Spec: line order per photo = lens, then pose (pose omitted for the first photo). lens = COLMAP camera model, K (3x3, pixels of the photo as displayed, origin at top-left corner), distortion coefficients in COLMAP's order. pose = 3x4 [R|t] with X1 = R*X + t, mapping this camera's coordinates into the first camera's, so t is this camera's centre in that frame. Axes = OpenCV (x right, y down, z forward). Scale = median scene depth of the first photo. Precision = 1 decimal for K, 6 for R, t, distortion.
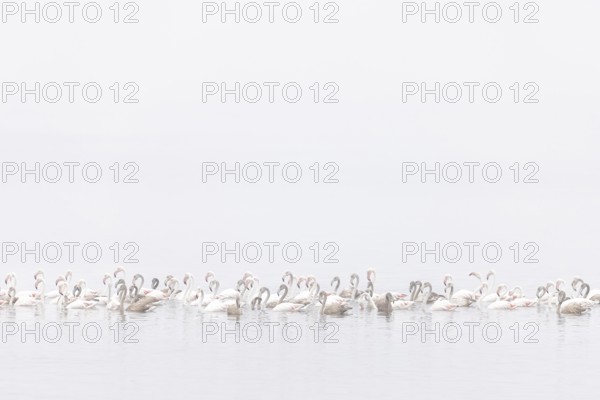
lens RADIAL K [[309.4, 0, 300.0], [0, 309.4, 225.5], [0, 0, 1]] dist [-0.000113, 0.000162]
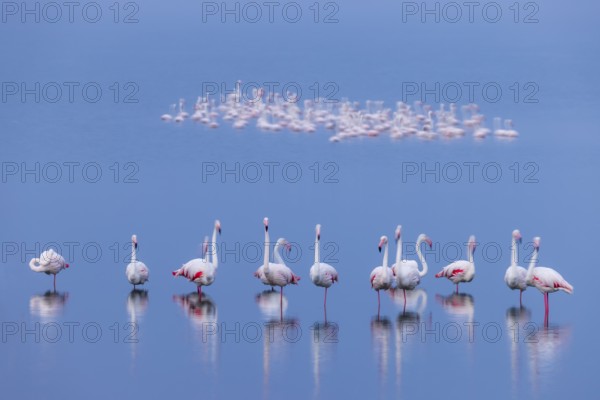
lens RADIAL K [[309.4, 0, 300.0], [0, 309.4, 225.5], [0, 0, 1]] dist [-0.000113, 0.000162]
pose [[1.000000, -0.000465, -0.000063, -0.000183], [0.000465, 1.000000, -0.000088, 1.769901], [0.000063, 0.000088, 1.000000, 0.001252]]
